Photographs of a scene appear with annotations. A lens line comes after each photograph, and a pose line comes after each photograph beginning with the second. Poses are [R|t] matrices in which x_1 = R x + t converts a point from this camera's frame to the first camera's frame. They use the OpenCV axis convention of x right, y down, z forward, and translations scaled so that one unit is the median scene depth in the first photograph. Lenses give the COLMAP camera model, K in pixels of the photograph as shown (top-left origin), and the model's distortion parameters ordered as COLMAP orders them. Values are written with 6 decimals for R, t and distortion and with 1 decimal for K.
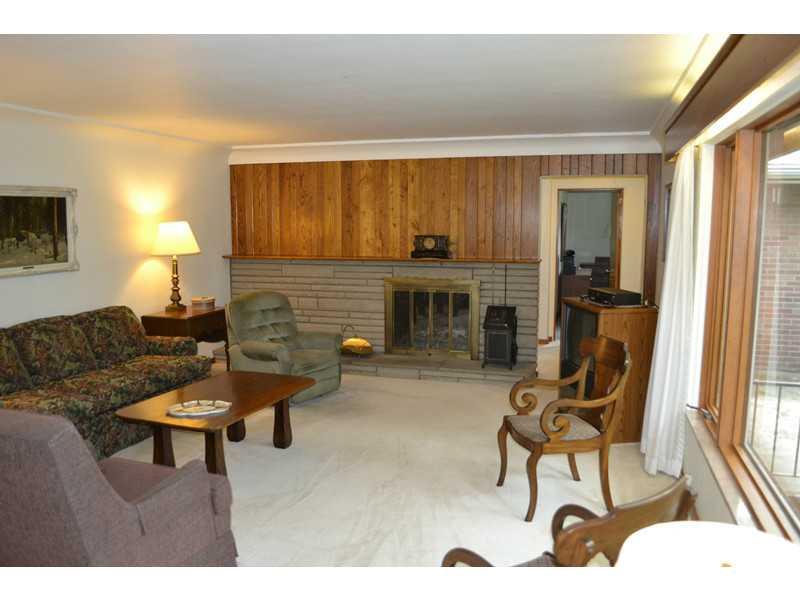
lens RADIAL K [[650.5, 0, 396.2], [0, 650.5, 303.1], [0, 0, 1]] dist [-0.052133, -0.003885]
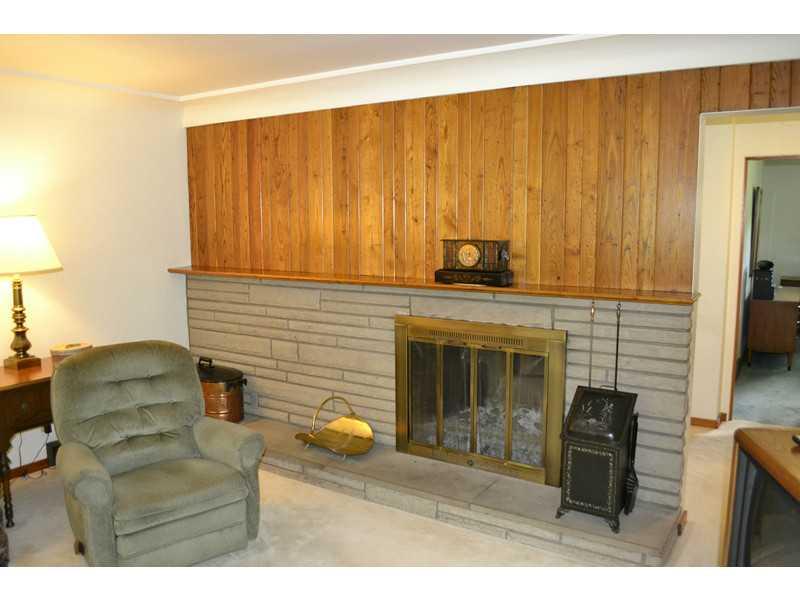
lens RADIAL K [[650.5, 0, 396.2], [0, 650.5, 303.1], [0, 0, 1]] dist [-0.052133, -0.003885]
pose [[0.966422, 0.029202, -0.255295, 0.126235], [-0.027238, 0.999566, 0.011226, -0.057156], [0.255512, -0.003896, 0.966798, 0.477016]]
